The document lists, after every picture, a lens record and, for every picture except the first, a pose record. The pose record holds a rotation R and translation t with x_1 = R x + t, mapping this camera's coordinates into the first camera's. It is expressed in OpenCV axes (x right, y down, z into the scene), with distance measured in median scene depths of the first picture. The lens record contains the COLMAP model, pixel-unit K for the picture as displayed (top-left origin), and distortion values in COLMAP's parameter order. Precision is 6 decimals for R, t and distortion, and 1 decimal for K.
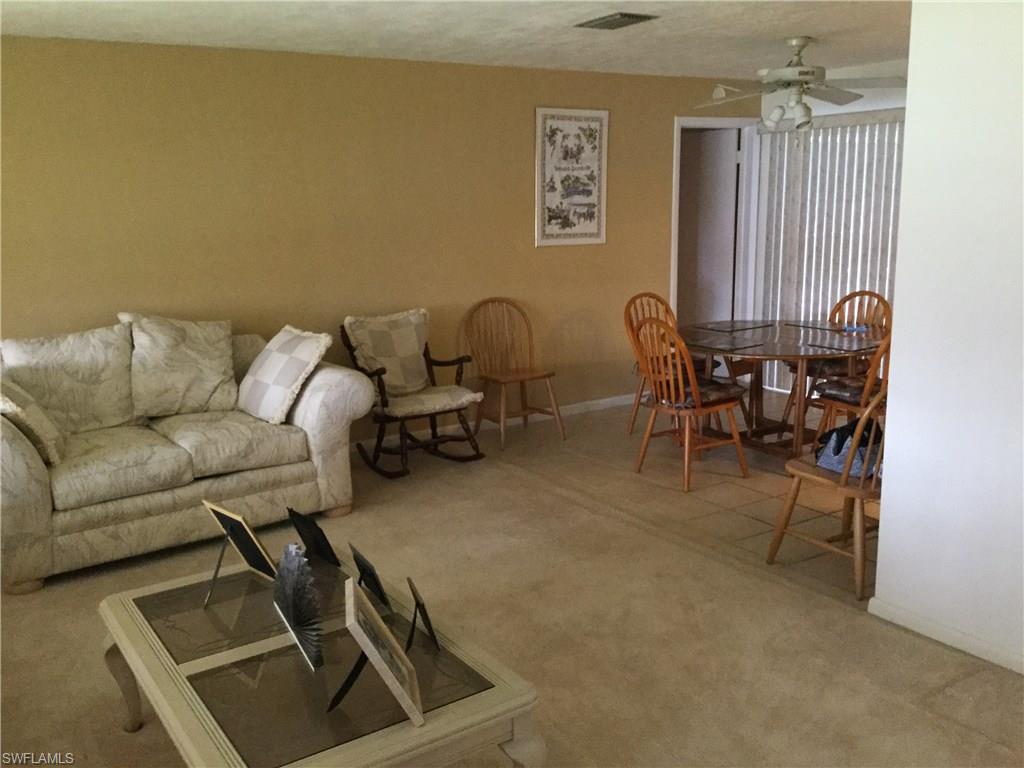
lens RADIAL K [[921.2, 0, 536.1], [0, 921.2, 403.4], [0, 0, 1]] dist [0.065914, -0.148197]
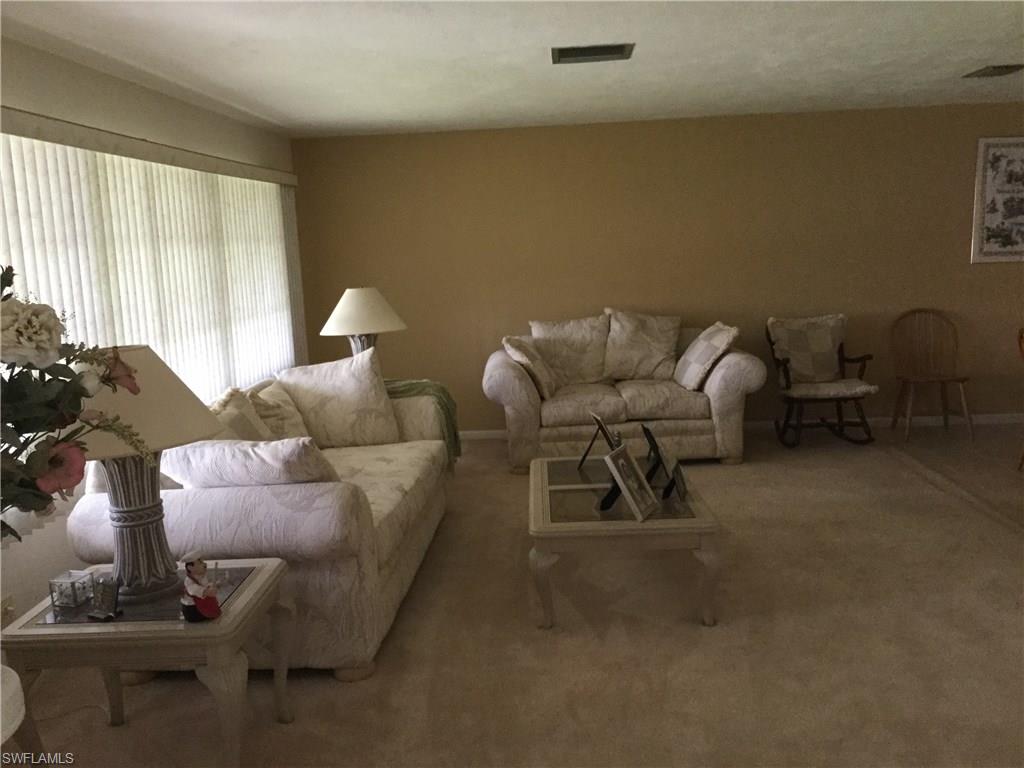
lens RADIAL K [[921.2, 0, 507.4], [0, 921.2, 390.8], [0, 0, 1]] dist [0.065914, -0.148197]
pose [[0.799638, 0.082515, -0.594786, 0.311183], [-0.103412, 0.994638, -0.001041, 0.051446], [0.591511, 0.062341, 0.803884, -0.264420]]
